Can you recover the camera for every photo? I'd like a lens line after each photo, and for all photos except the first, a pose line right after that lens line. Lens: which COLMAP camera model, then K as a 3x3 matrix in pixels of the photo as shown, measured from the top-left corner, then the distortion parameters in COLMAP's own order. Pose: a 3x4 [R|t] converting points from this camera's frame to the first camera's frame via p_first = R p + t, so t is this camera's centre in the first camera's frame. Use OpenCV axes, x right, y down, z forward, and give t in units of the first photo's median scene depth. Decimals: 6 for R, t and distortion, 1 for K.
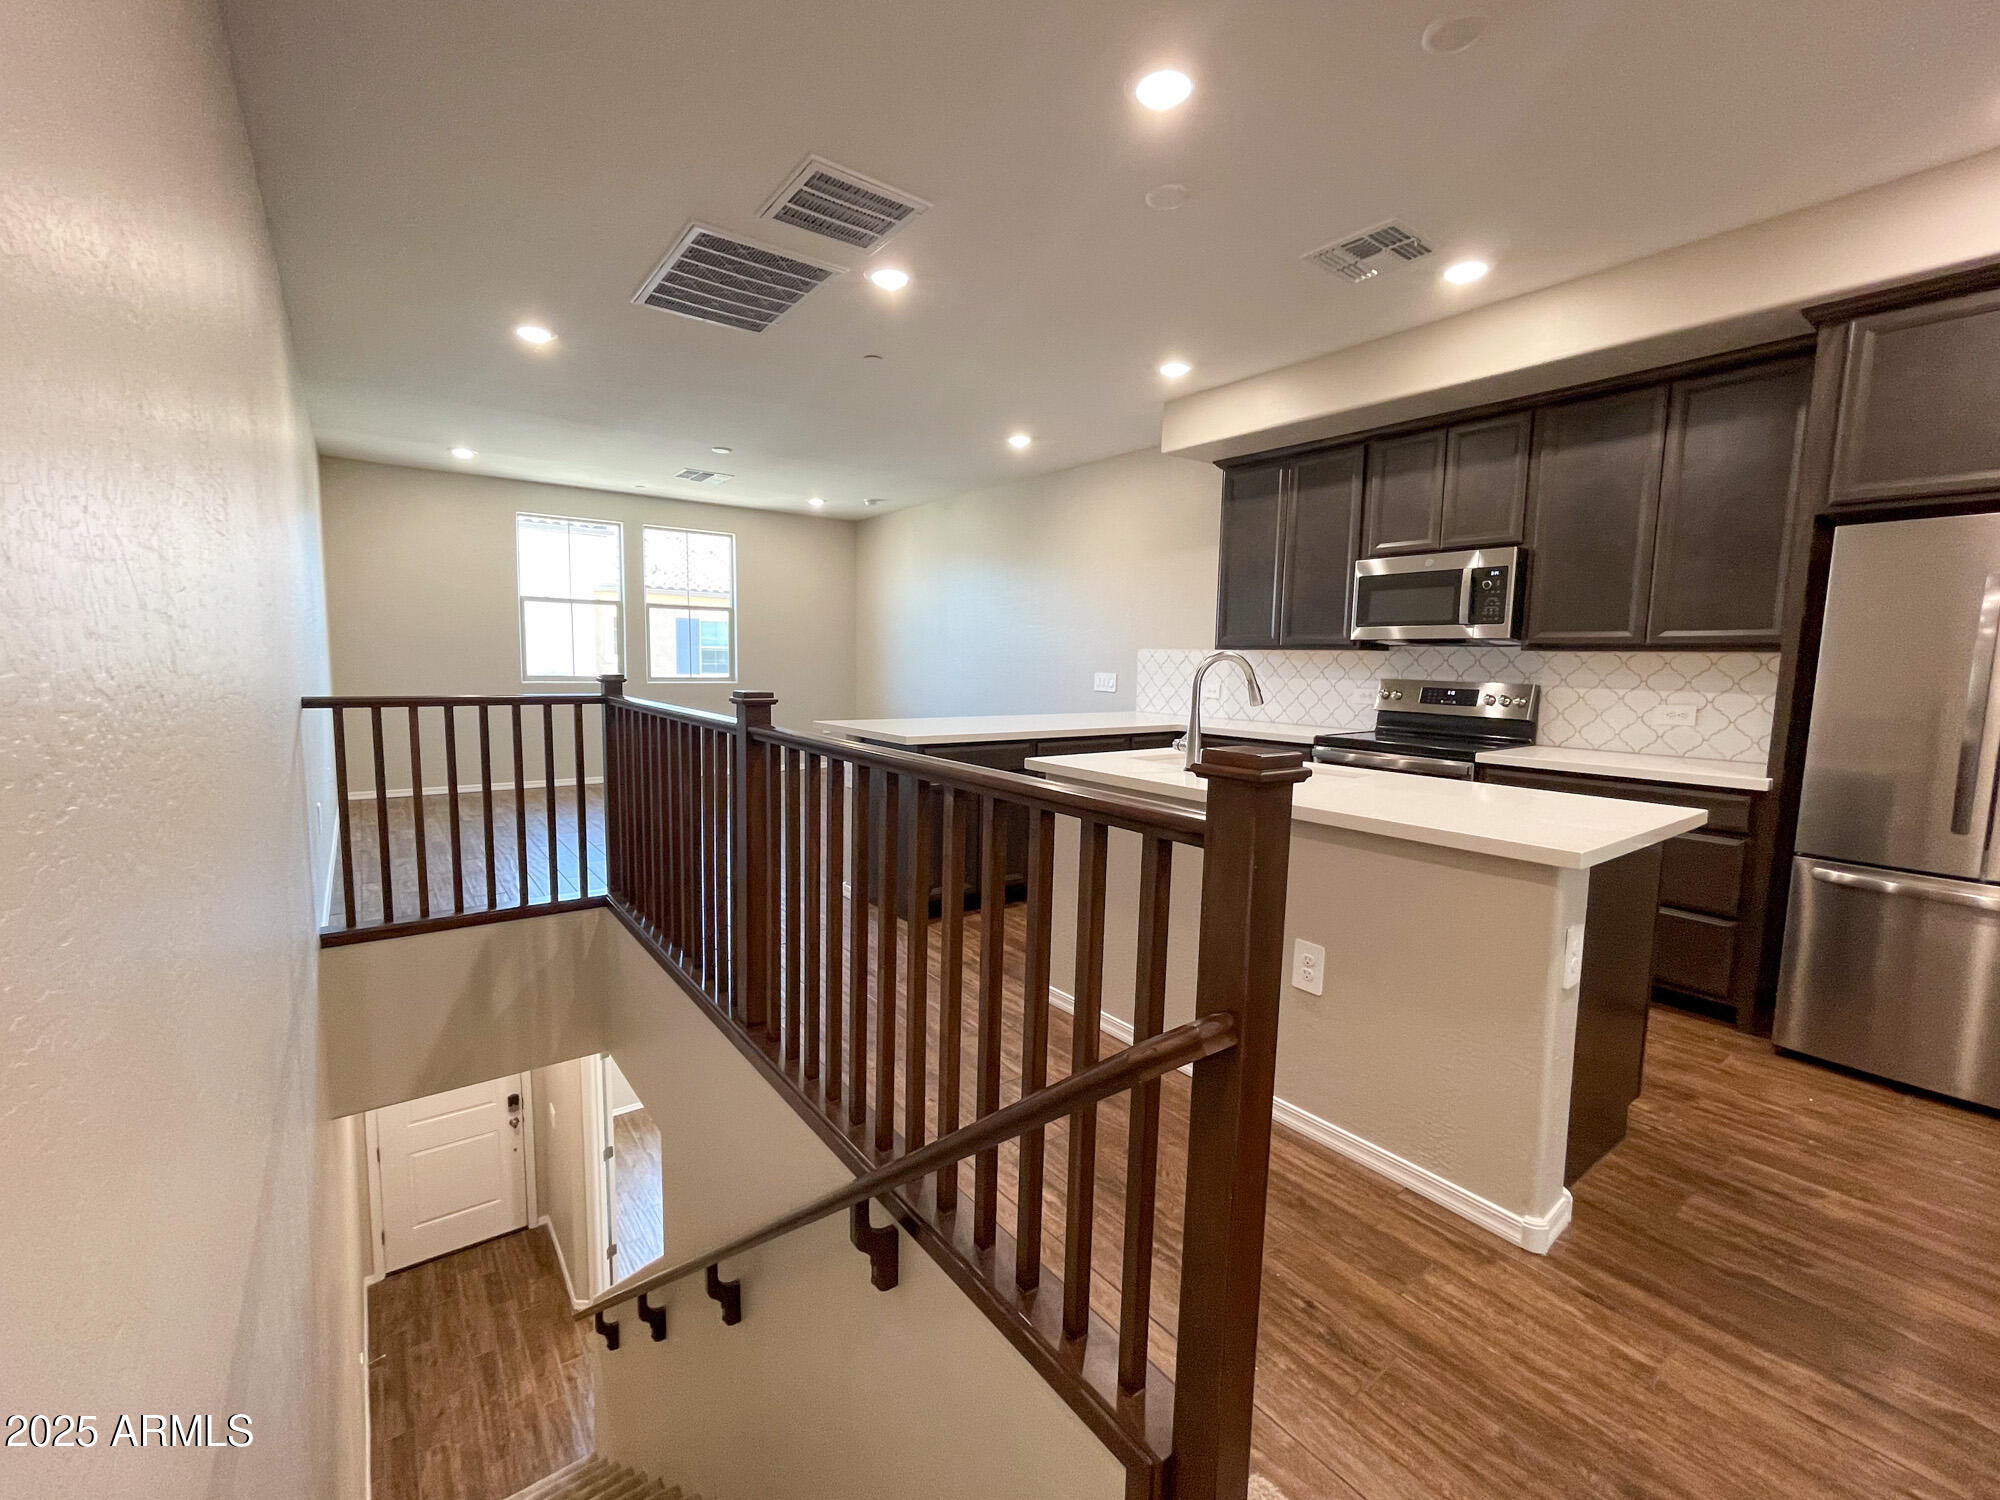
lens RADIAL K [[812.1, 0, 971.8], [0, 812.1, 735.7], [0, 0, 1]] dist [-0.004729, 0.001594]
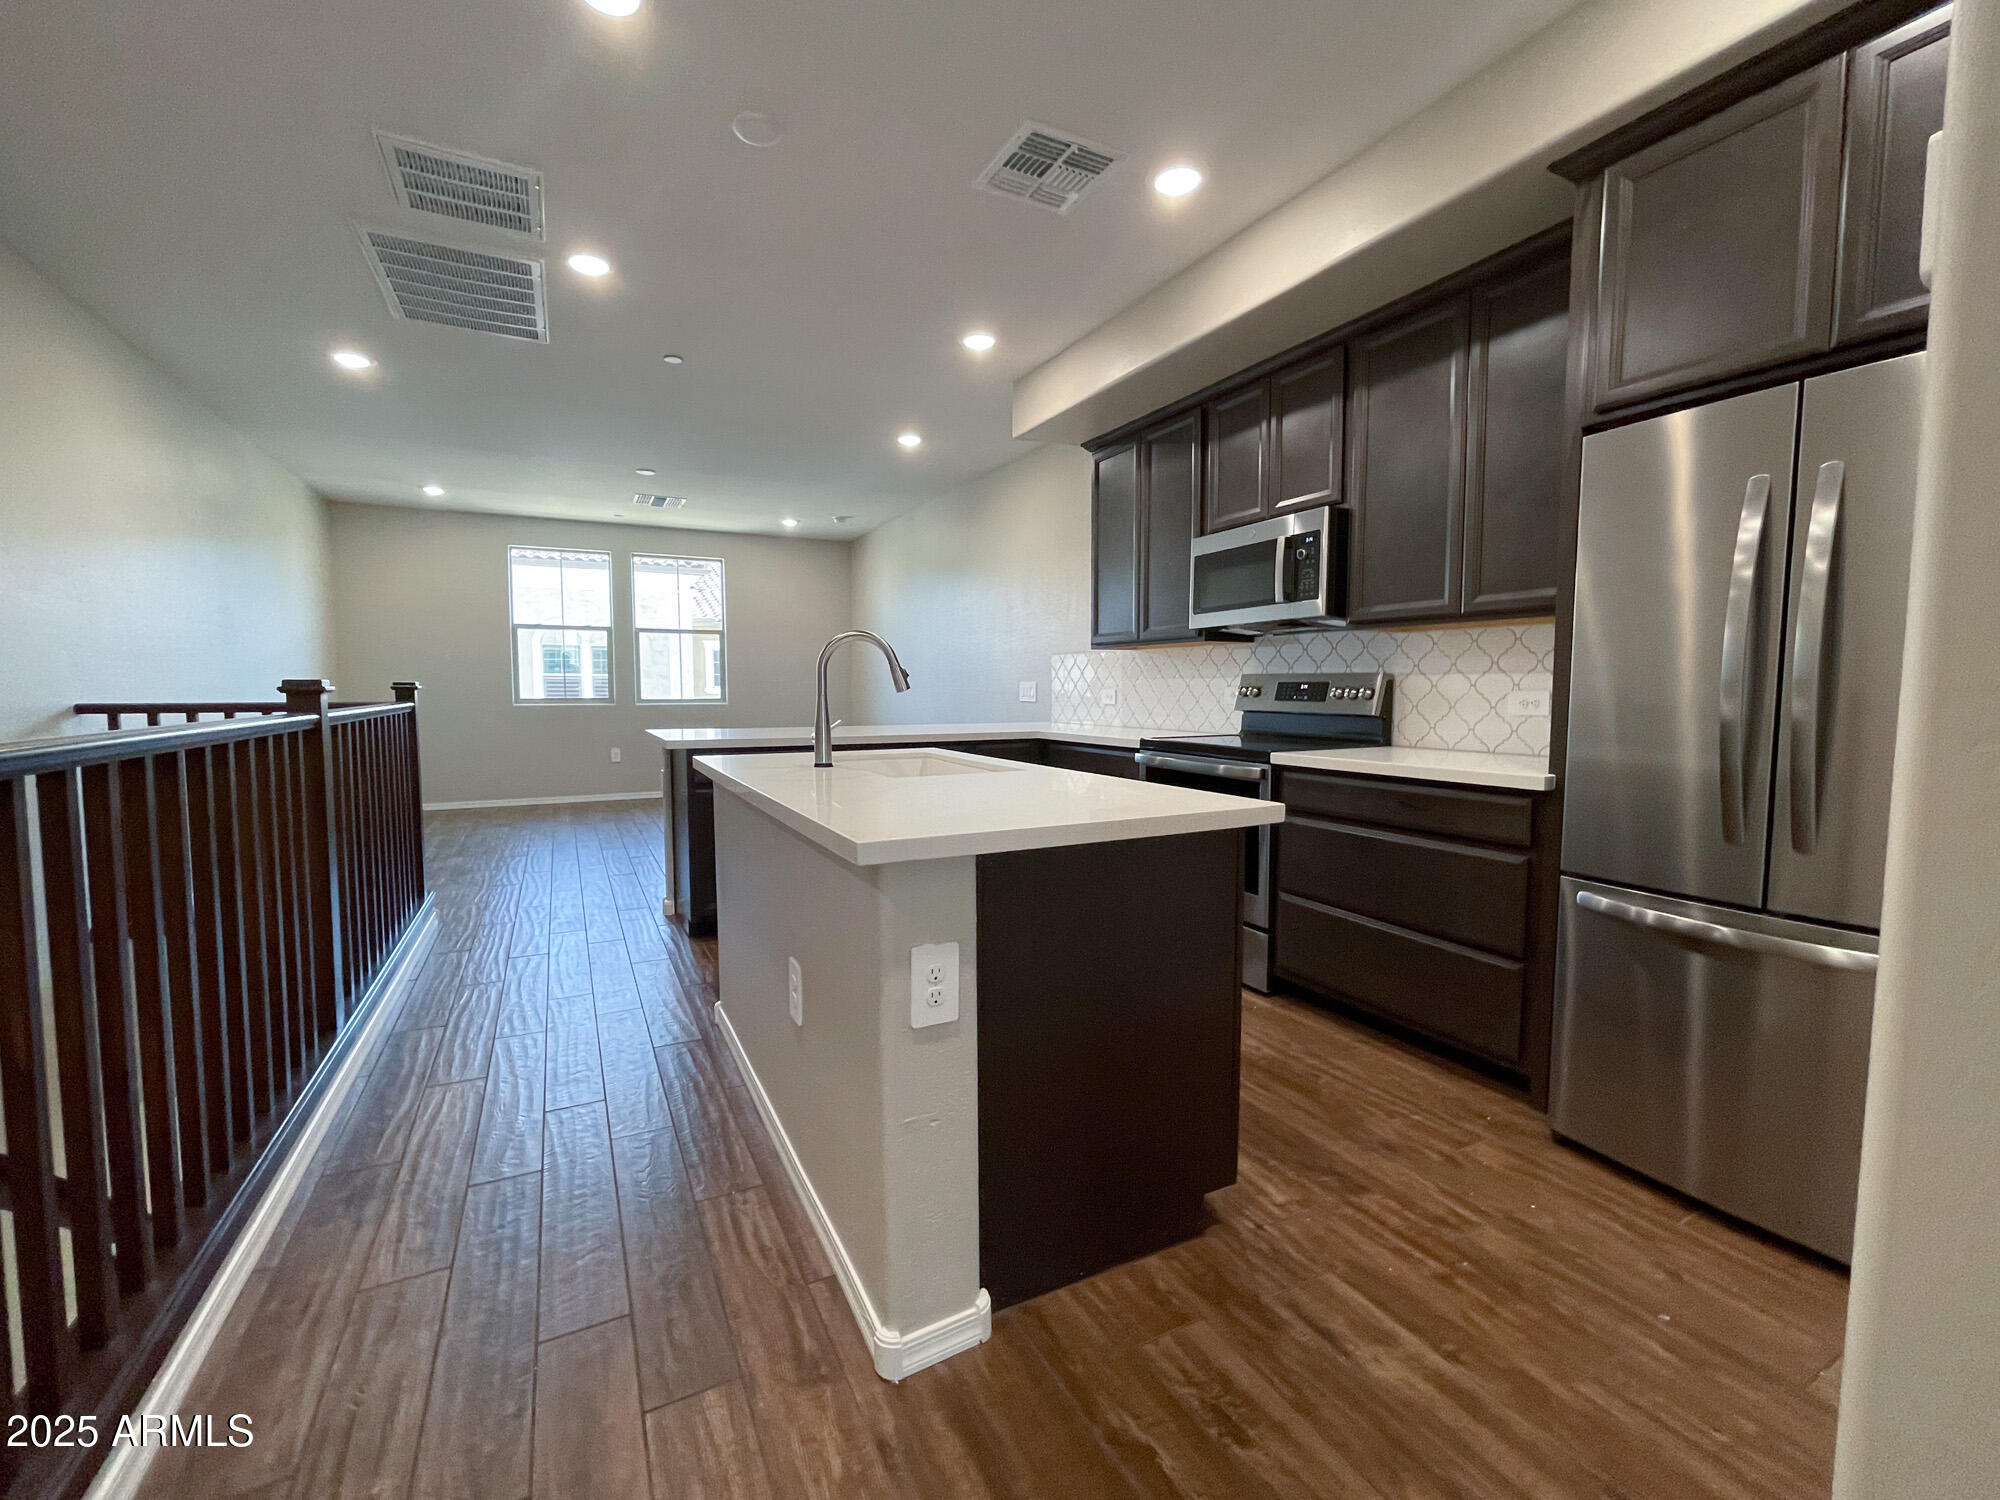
lens RADIAL K [[812.1, 0, 969.9], [0, 812.1, 739.0], [0, 0, 1]] dist [-0.004729, 0.001594]
pose [[0.986125, -0.008944, -0.165761, 0.393734], [0.003539, 0.999453, -0.032871, 0.029234], [0.165964, 0.031828, 0.985618, 0.107598]]
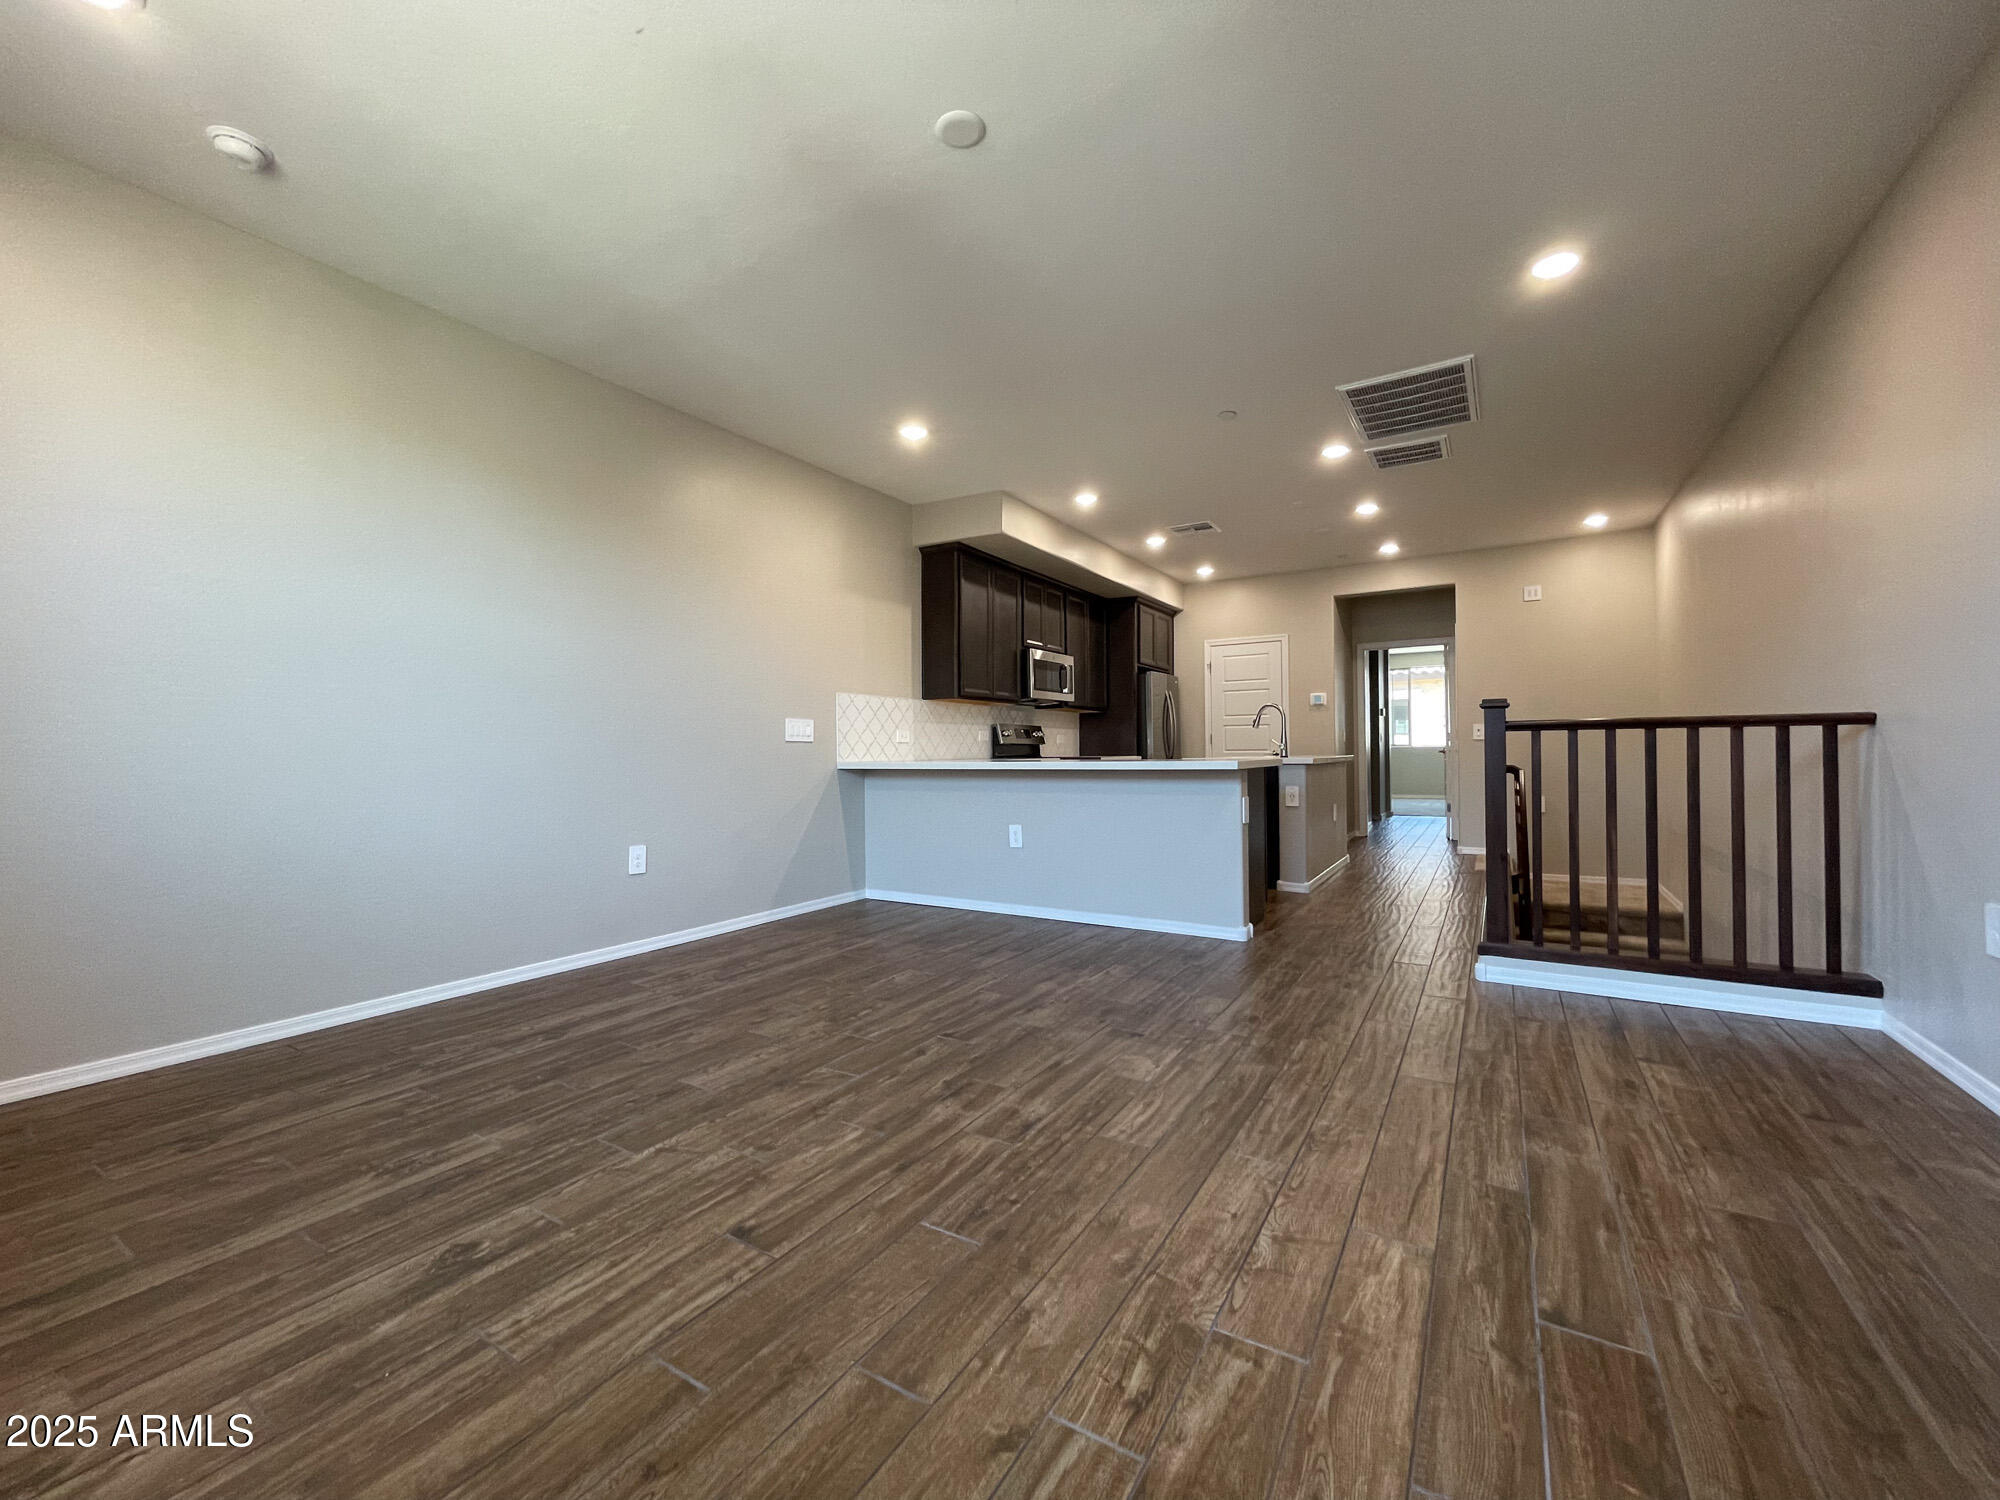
lens RADIAL K [[812.1, 0, 980.2], [0, 812.1, 748.0], [0, 0, 1]] dist [-0.004729, 0.001594]
pose [[-0.358603, -0.009451, 0.933442, -1.017366], [0.091116, 0.994820, 0.045077, -0.106166], [-0.929033, 0.101216, -0.355884, 1.745131]]
